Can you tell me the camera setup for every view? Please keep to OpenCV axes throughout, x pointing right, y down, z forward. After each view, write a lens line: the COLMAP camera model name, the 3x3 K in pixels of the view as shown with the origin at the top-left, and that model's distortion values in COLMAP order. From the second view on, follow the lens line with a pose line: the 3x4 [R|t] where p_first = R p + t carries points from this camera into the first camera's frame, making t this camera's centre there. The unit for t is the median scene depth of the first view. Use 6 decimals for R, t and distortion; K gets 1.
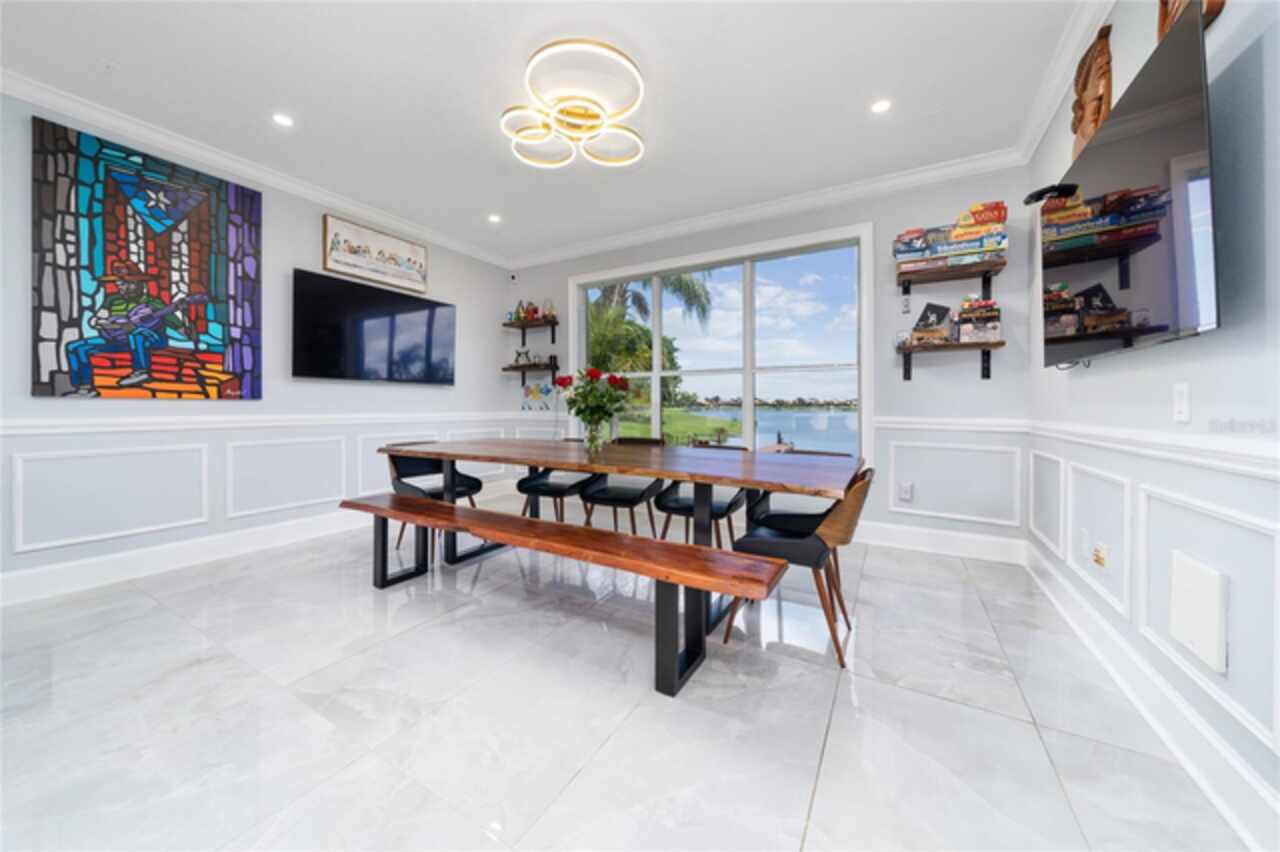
lens RADIAL K [[443.3, 0, 636.4], [0, 443.3, 406.5], [0, 0, 1]] dist [0.000520, 0.000225]
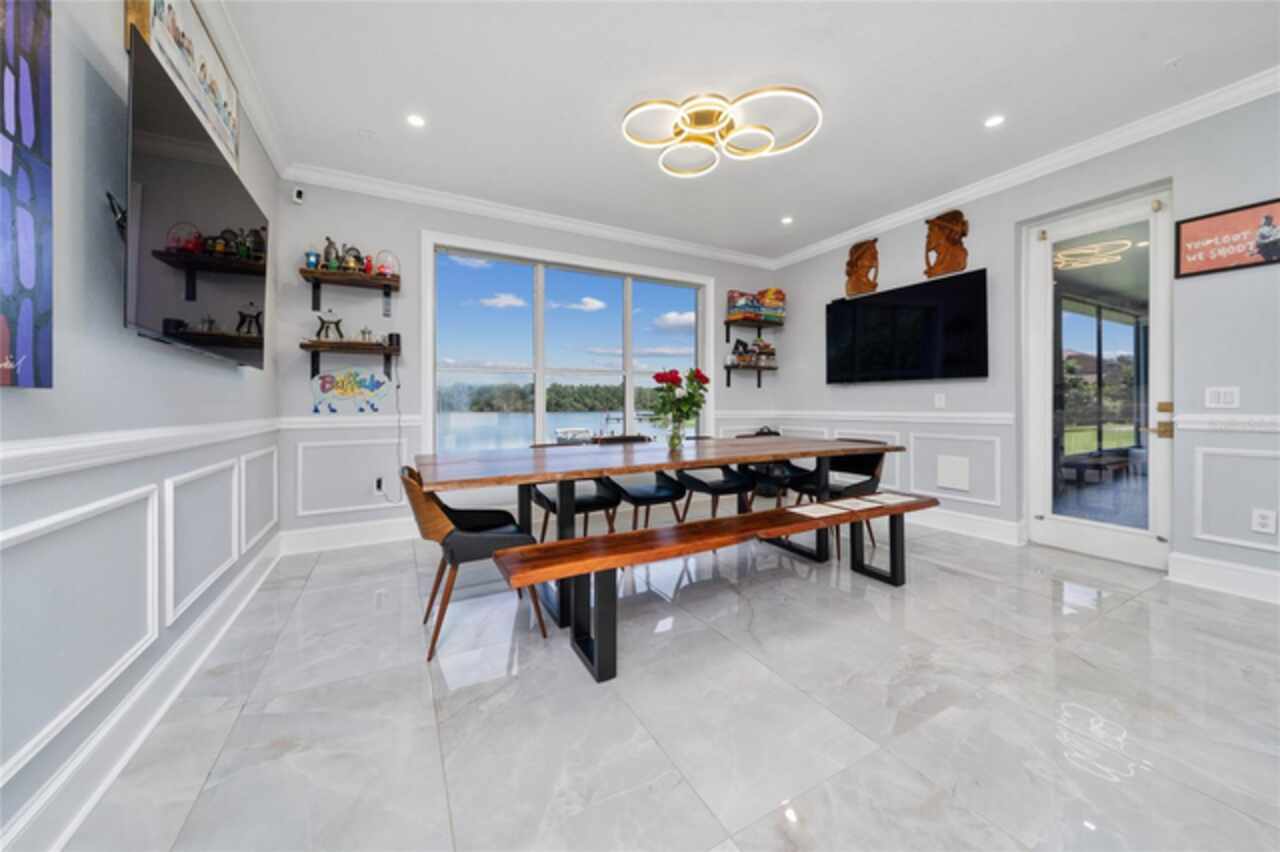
lens RADIAL K [[443.3, 0, 624.3], [0, 443.3, 405.6], [0, 0, 1]] dist [0.000520, 0.000225]
pose [[0.533909, -0.007404, 0.845510, -0.875555], [0.008257, 0.999960, 0.003543, -0.002195], [-0.845502, 0.005090, 0.533948, 0.481751]]
